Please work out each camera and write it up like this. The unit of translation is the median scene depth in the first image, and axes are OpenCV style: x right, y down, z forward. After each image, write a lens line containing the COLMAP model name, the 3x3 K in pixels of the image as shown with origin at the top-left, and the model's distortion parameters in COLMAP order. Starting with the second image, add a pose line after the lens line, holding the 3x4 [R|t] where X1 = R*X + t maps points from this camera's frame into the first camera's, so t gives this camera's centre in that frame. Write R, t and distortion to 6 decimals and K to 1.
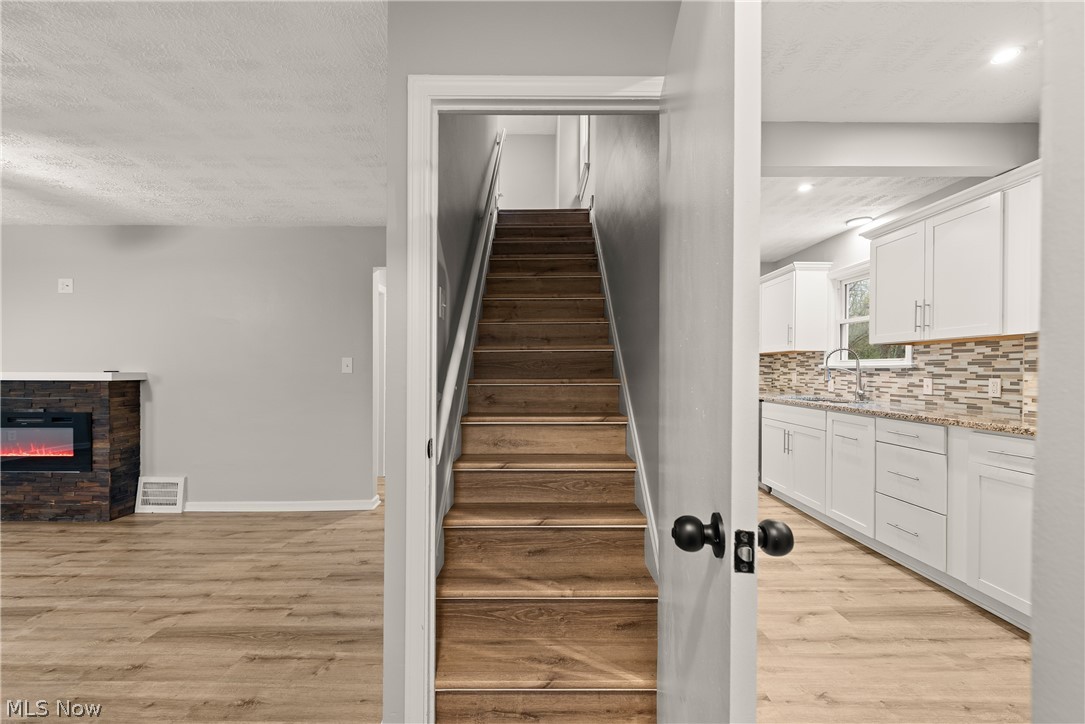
lens RADIAL K [[436.3, 0, 541.8], [0, 436.3, 371.4], [0, 0, 1]] dist [0.000382, -0.000832]
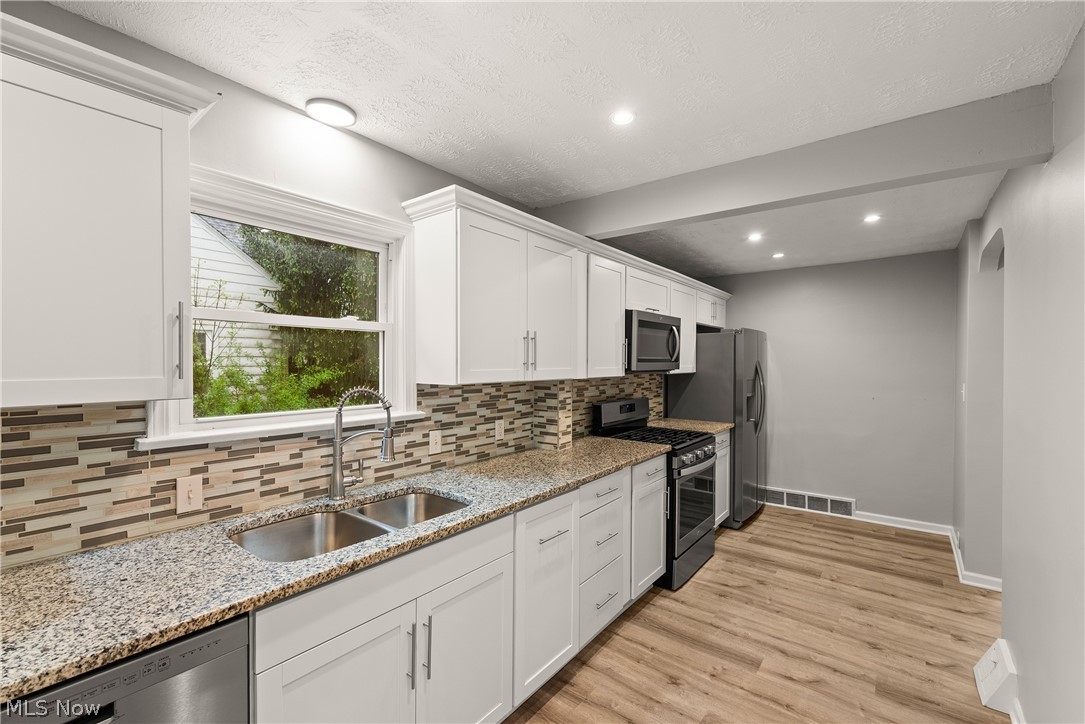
lens RADIAL K [[461.0, 0, 540.8], [0, 461.0, 364.8], [0, 0, 1]] dist [0.007005, -0.004218]
pose [[-0.778595, -0.013263, 0.627387, 0.277453], [-0.005043, 0.999877, 0.014878, -0.098131], [-0.627507, 0.008420, -0.778565, 1.413184]]
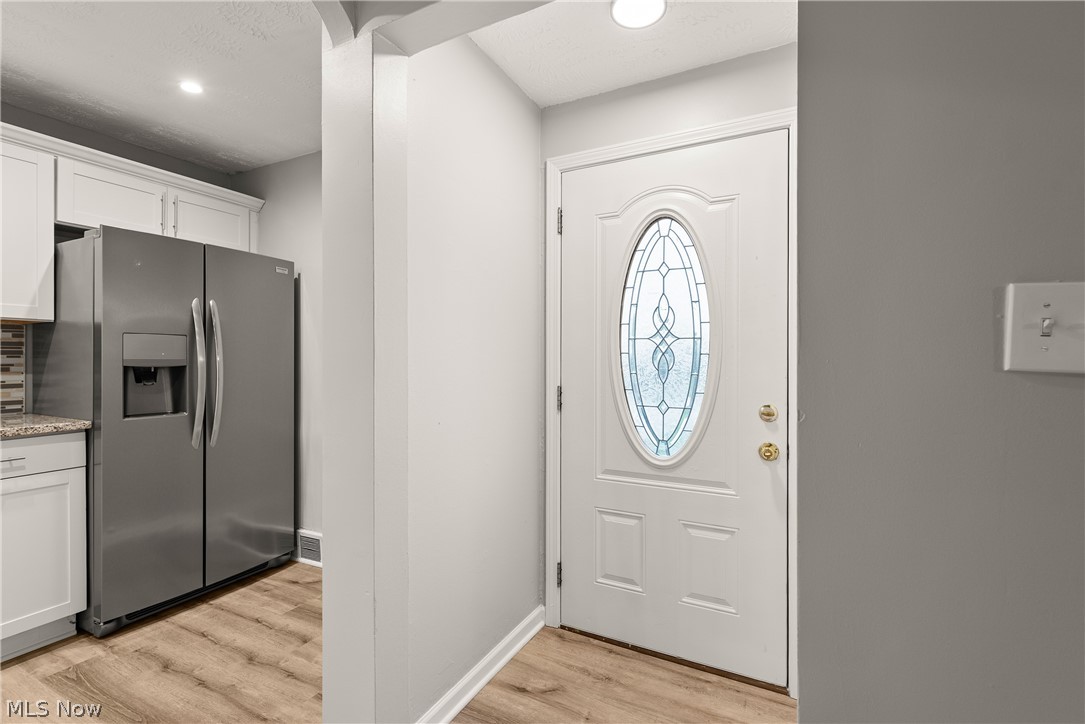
lens RADIAL K [[499.9, 0, 537.0], [0, 499.9, 360.1], [0, 0, 1]] dist [-0.001548, -0.000425]
pose [[-0.880506, -0.004074, 0.474018, -0.182546], [-0.001822, 0.999985, 0.005209, -0.007560], [-0.474032, 0.003723, -0.880500, 0.405469]]
